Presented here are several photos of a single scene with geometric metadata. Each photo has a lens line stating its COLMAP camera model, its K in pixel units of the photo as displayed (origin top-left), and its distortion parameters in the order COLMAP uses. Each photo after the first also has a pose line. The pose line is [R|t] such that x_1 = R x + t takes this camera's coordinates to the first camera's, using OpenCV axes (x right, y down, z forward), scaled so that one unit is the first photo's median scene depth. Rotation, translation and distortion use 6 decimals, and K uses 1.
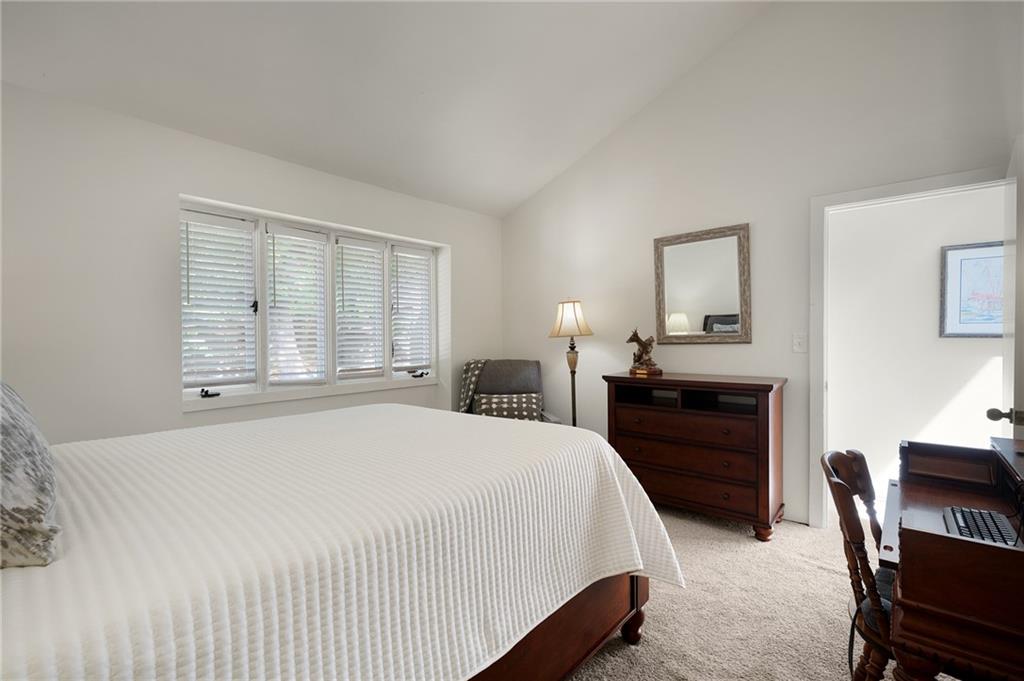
lens RADIAL K [[452.9, 0, 515.9], [0, 452.9, 342.8], [0, 0, 1]] dist [0.000366, -0.000073]
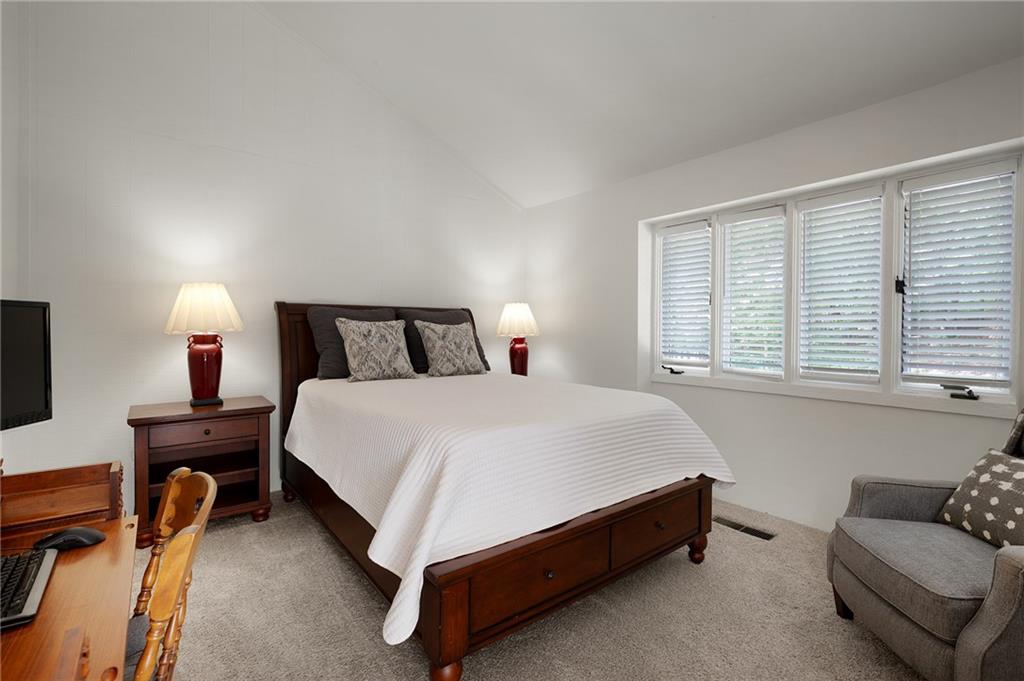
lens RADIAL K [[457.6, 0, 512.6], [0, 457.6, 329.2], [0, 0, 1]] dist [0.001962, 0.000184]
pose [[-0.202254, 0.017124, -0.979183, 0.490600], [-0.007130, 0.999795, 0.018957, -0.017841], [0.979307, 0.010816, -0.202091, 0.627105]]
